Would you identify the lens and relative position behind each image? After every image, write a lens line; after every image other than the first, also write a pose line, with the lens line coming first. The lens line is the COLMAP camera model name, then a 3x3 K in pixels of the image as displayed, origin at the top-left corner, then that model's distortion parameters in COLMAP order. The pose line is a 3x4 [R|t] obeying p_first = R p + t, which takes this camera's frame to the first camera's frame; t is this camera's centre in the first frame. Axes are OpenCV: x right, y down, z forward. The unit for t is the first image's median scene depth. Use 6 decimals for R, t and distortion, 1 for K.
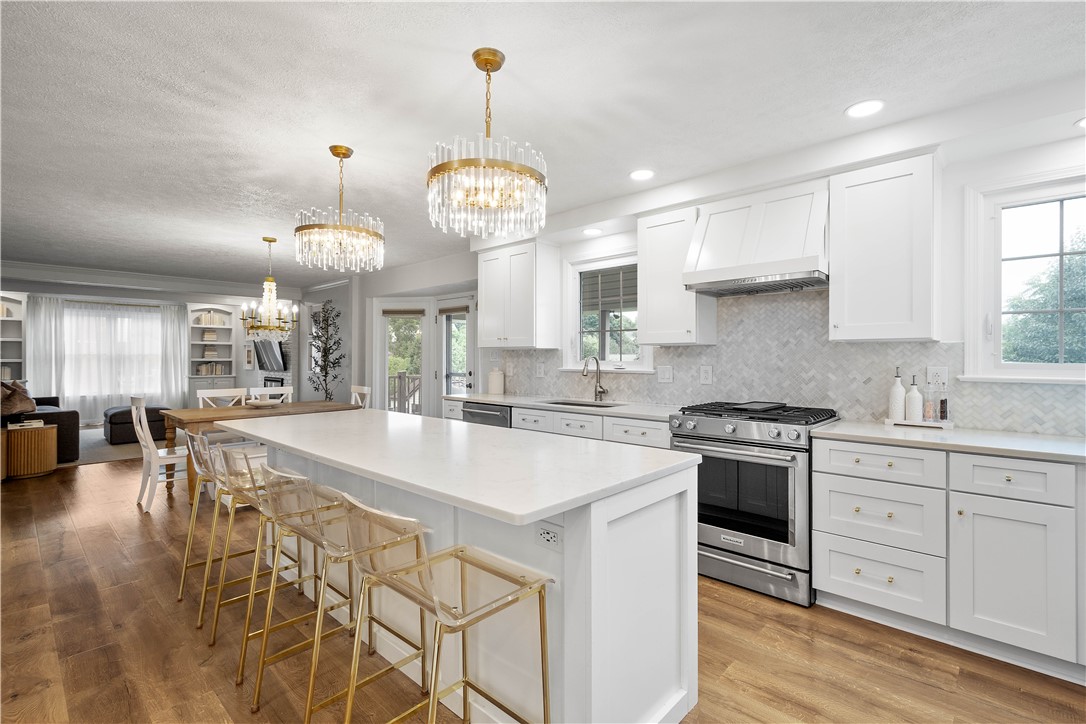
lens RADIAL K [[495.0, 0, 544.9], [0, 495.0, 358.9], [0, 0, 1]] dist [0.007064, -0.000239]
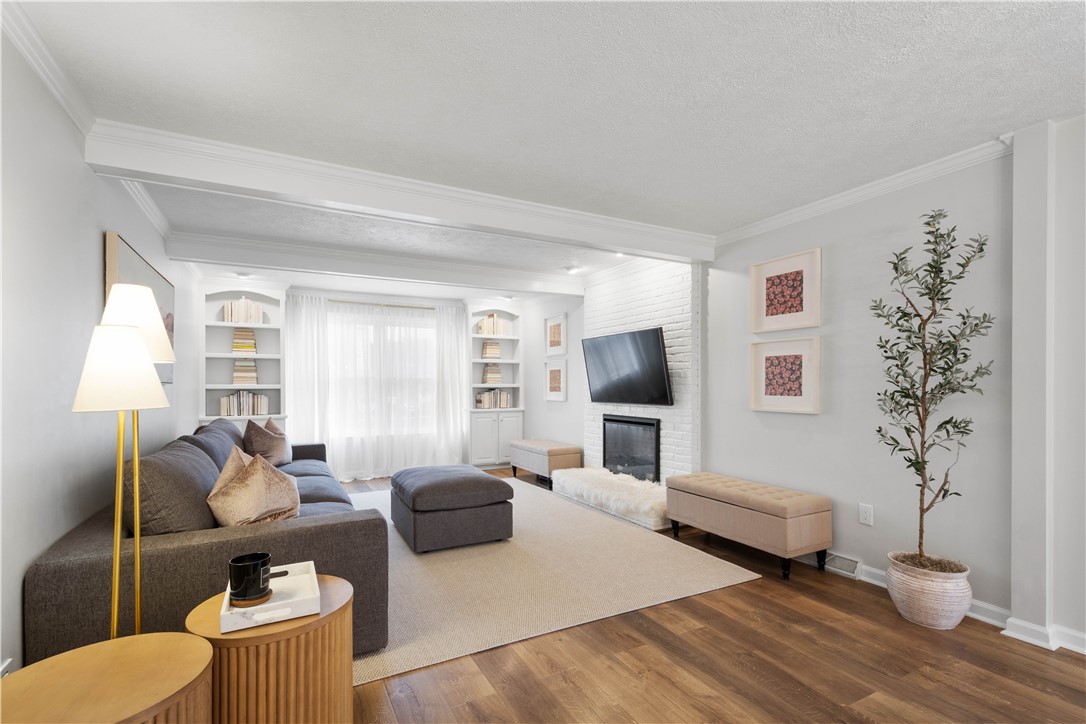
lens RADIAL K [[490.4, 0, 542.6], [0, 490.4, 388.7], [0, 0, 1]] dist [0.001170, -0.000090]
pose [[0.944972, -0.001285, -0.327149, -1.029481], [0.002998, 0.999984, 0.004732, 0.008552], [0.327137, -0.005452, 0.944961, 1.015178]]
